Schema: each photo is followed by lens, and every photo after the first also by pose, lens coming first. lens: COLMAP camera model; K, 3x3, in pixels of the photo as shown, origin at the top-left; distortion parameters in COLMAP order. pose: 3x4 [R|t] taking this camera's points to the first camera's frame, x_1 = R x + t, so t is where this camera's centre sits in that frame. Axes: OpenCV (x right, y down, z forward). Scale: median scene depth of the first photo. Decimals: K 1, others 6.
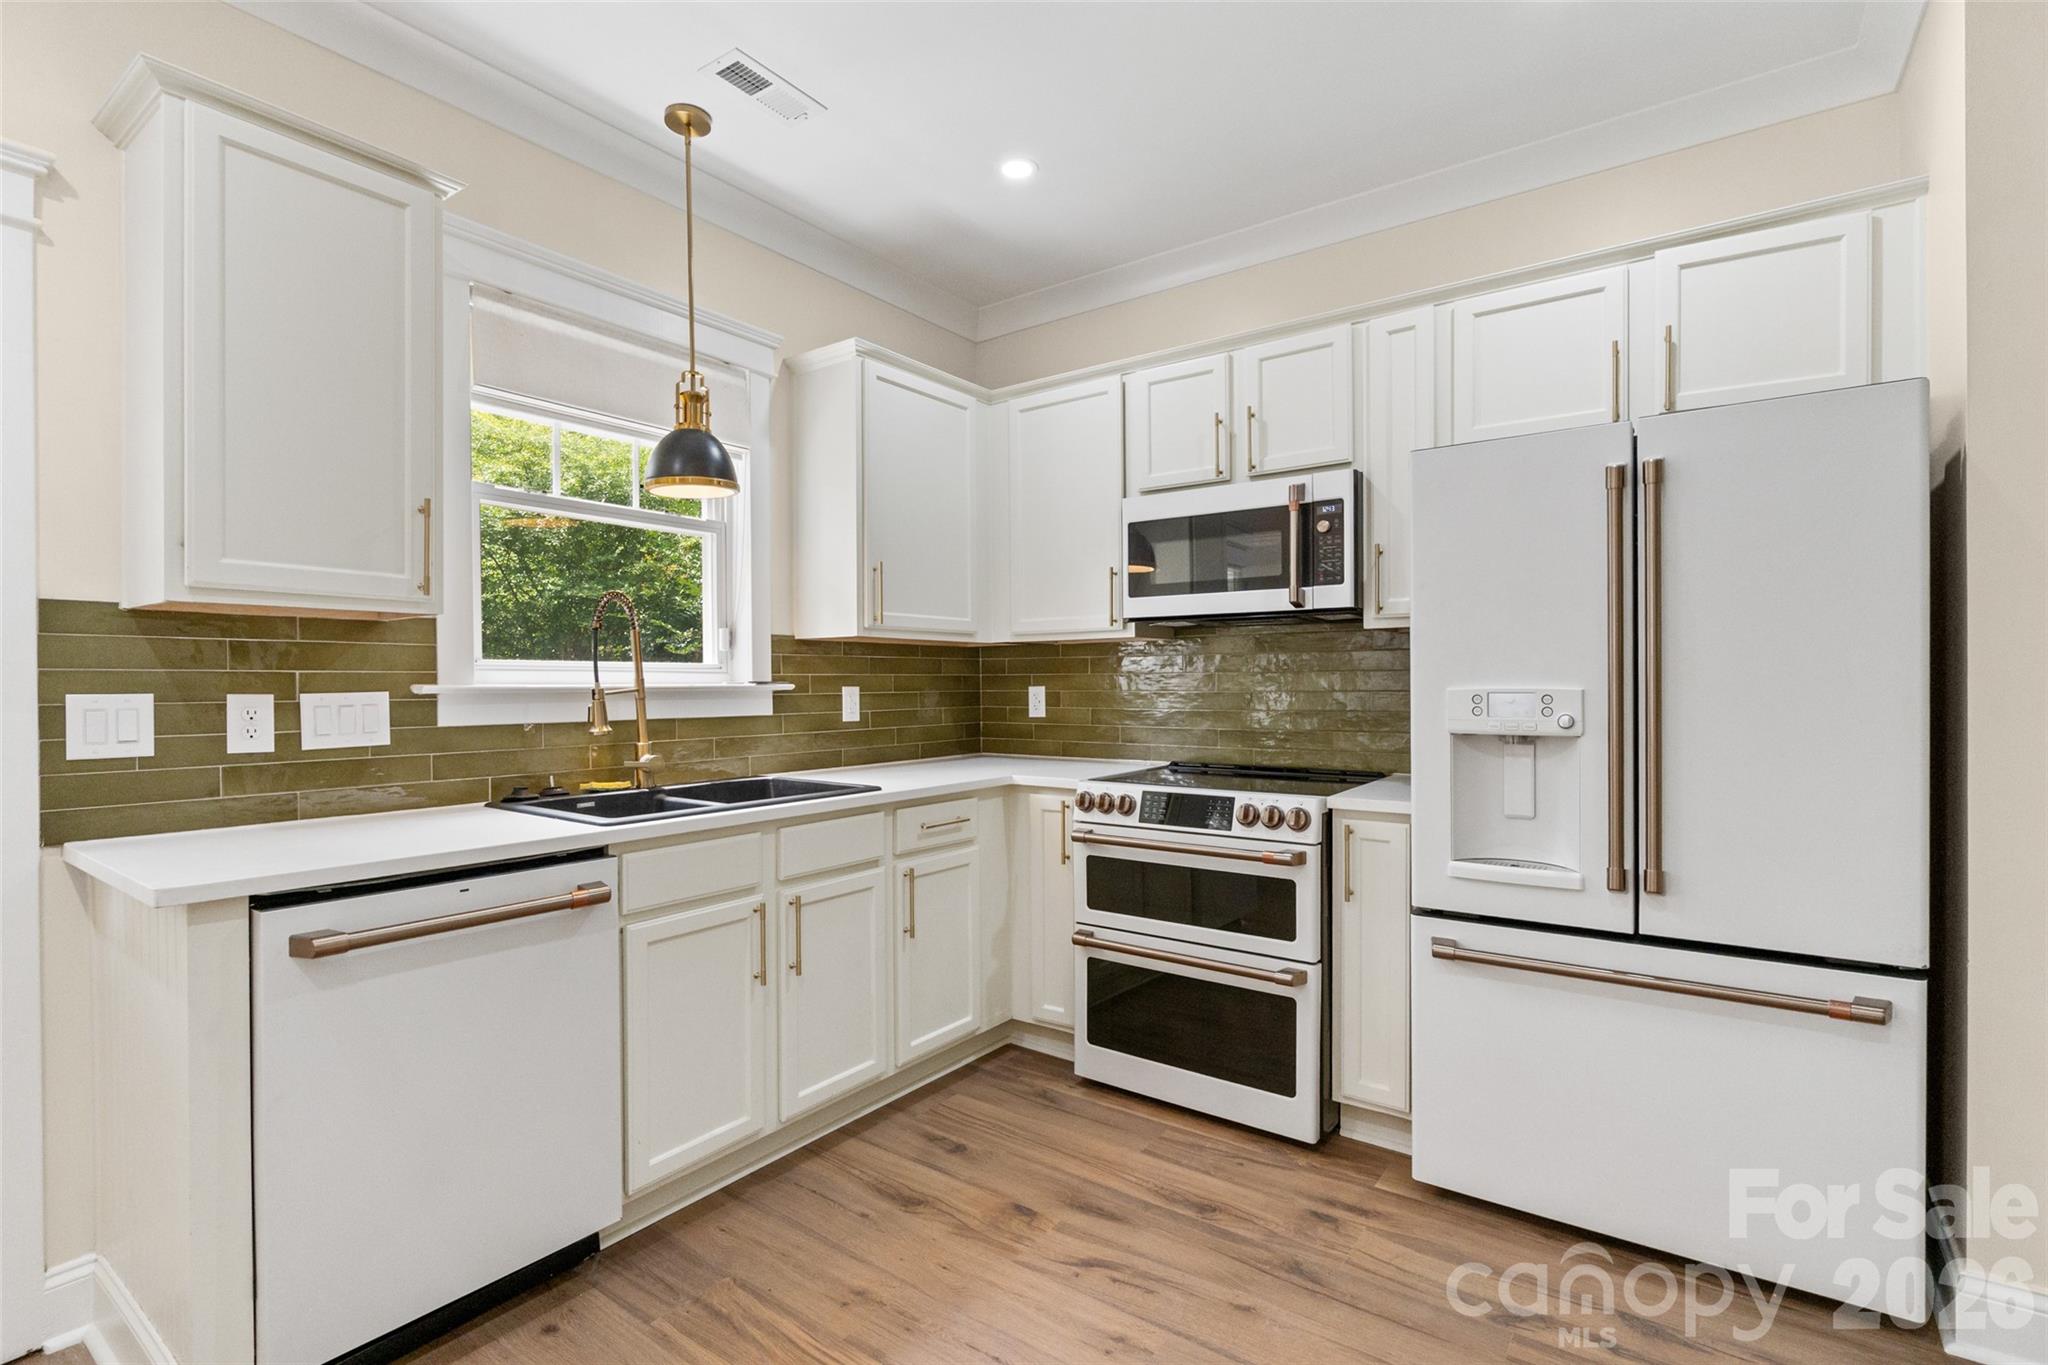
lens RADIAL K [[956.2, 0, 1026.5], [0, 956.2, 683.5], [0, 0, 1]] dist [-0.008087, 0.001970]
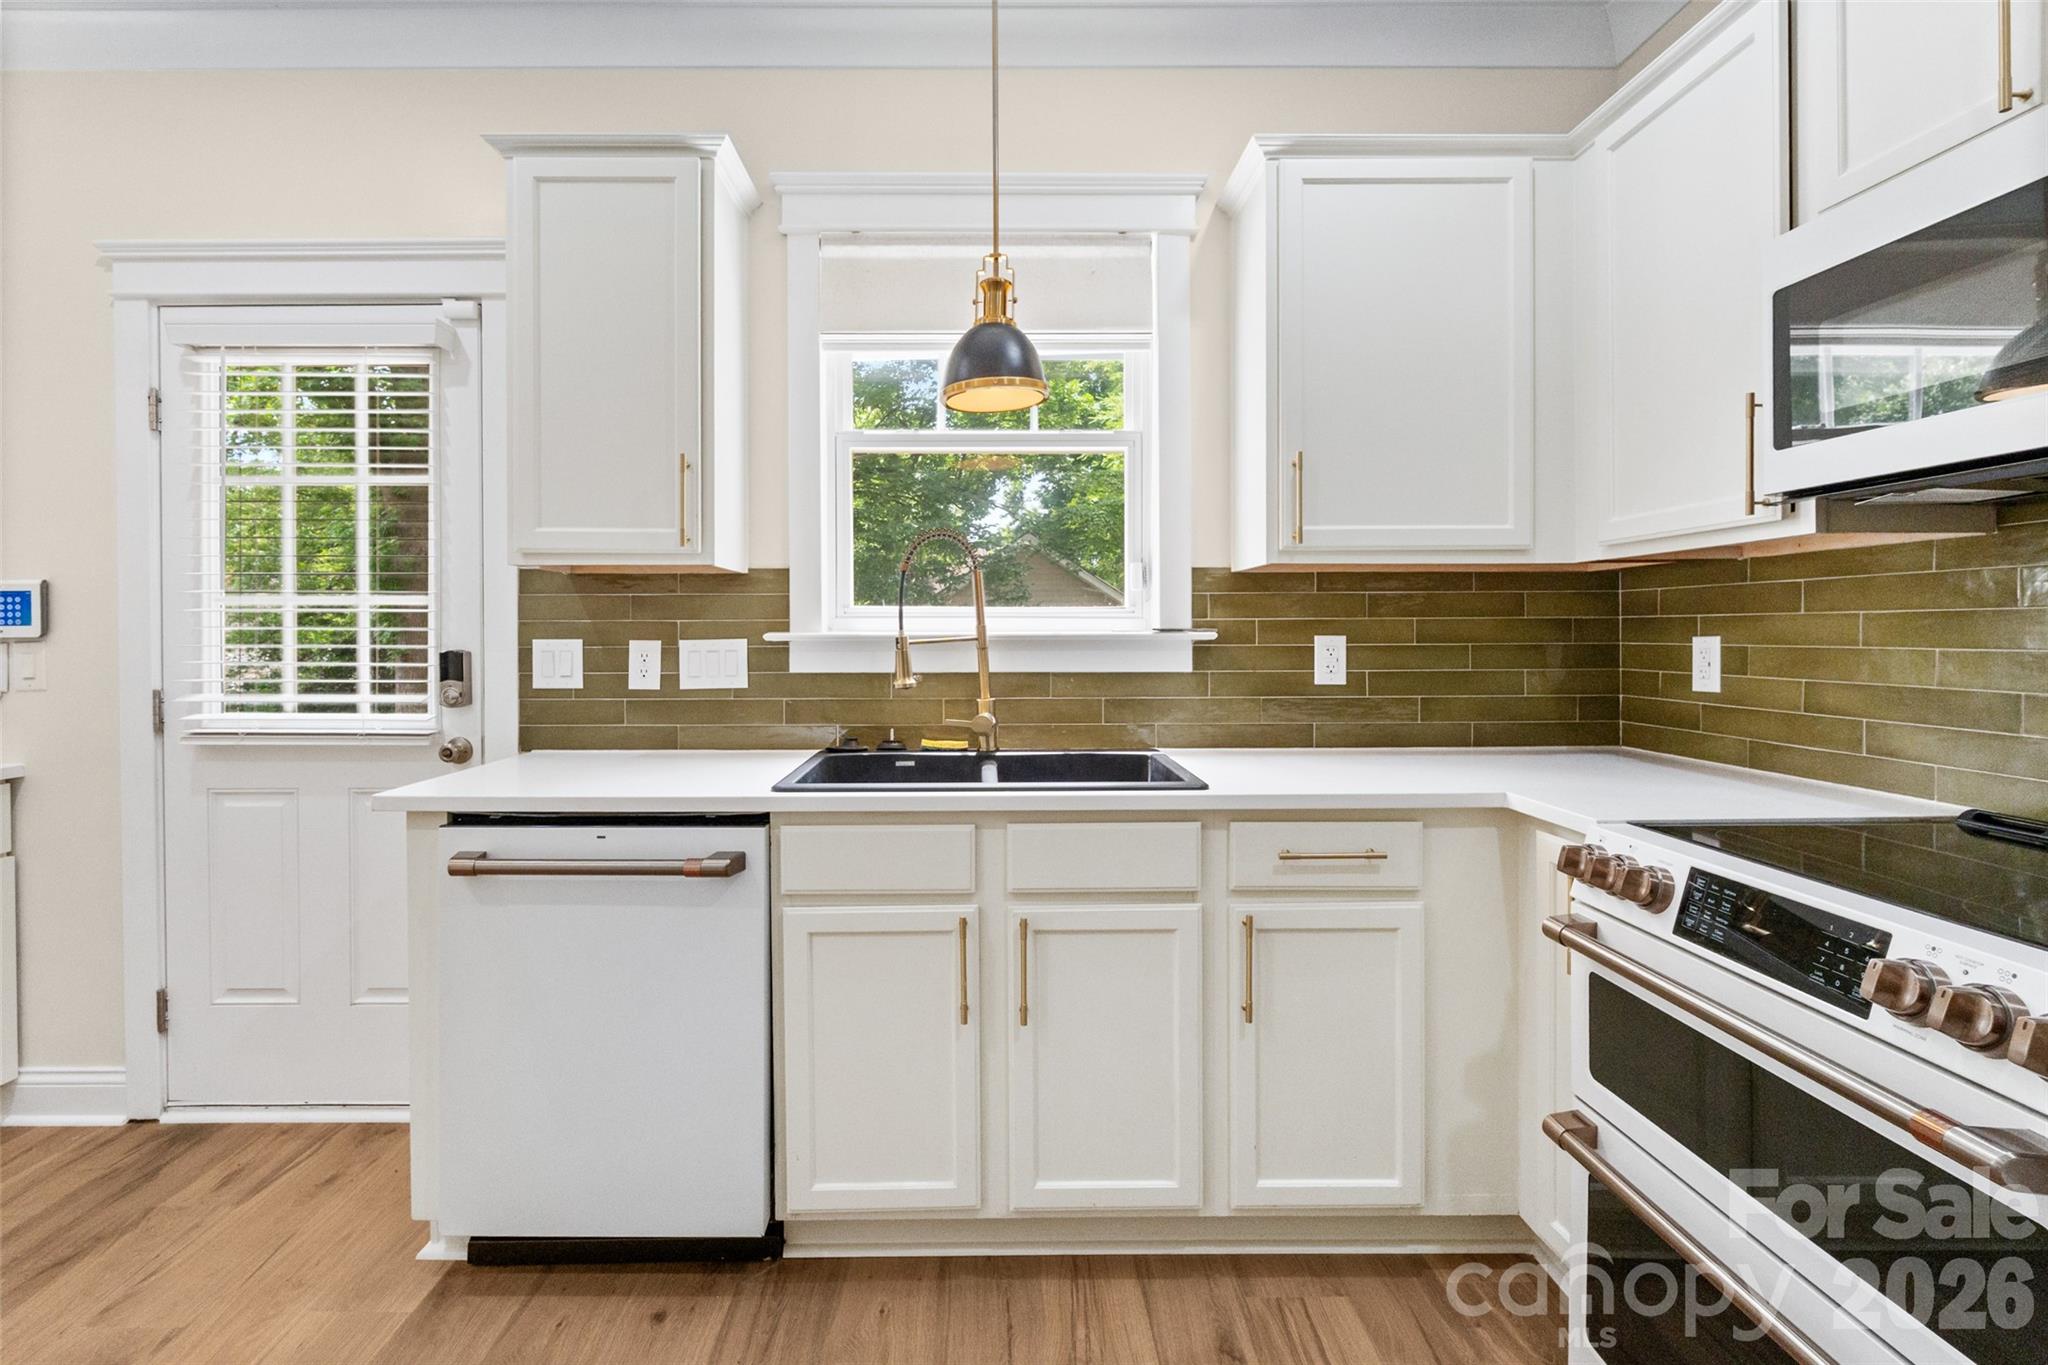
lens RADIAL K [[956.2, 0, 995.5], [0, 956.2, 639.1], [0, 0, 1]] dist [-0.008087, 0.001970]
pose [[0.590041, 0.007671, -0.807337, 0.307552], [-0.000133, 0.999956, 0.009404, -0.000971], [0.807373, -0.005441, 0.590016, 0.487995]]
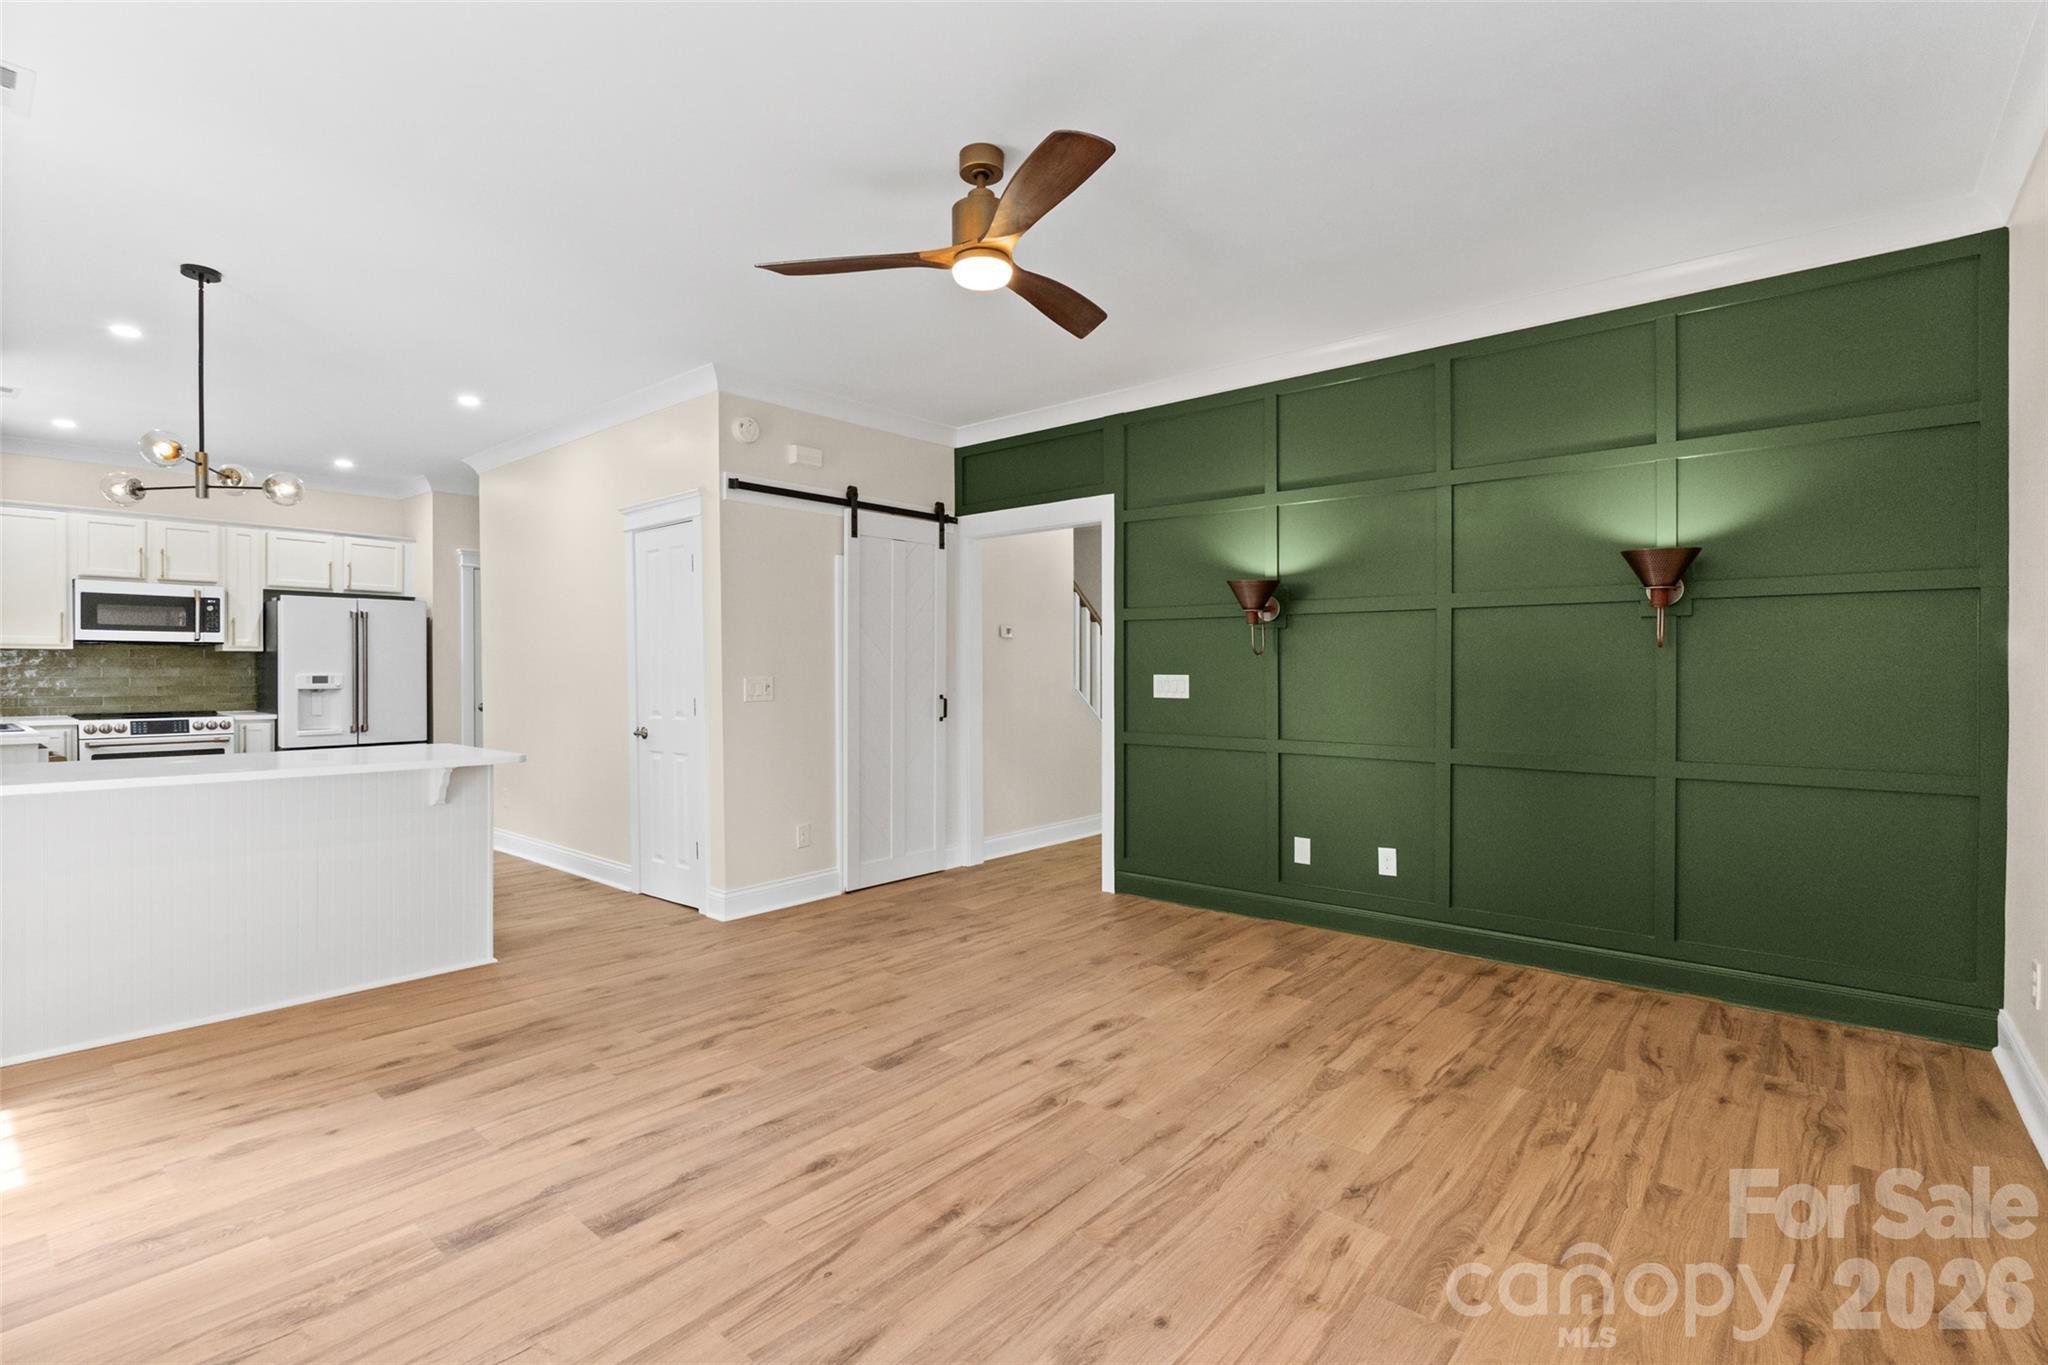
lens RADIAL K [[956.2, 0, 1032.6], [0, 956.2, 671.9], [0, 0, 1]] dist [-0.008087, 0.001970]
pose [[0.071188, 0.003689, 0.997456, -2.023627], [0.001877, 0.999991, -0.003832, 0.010262], [-0.997461, 0.002145, 0.071180, -1.304052]]
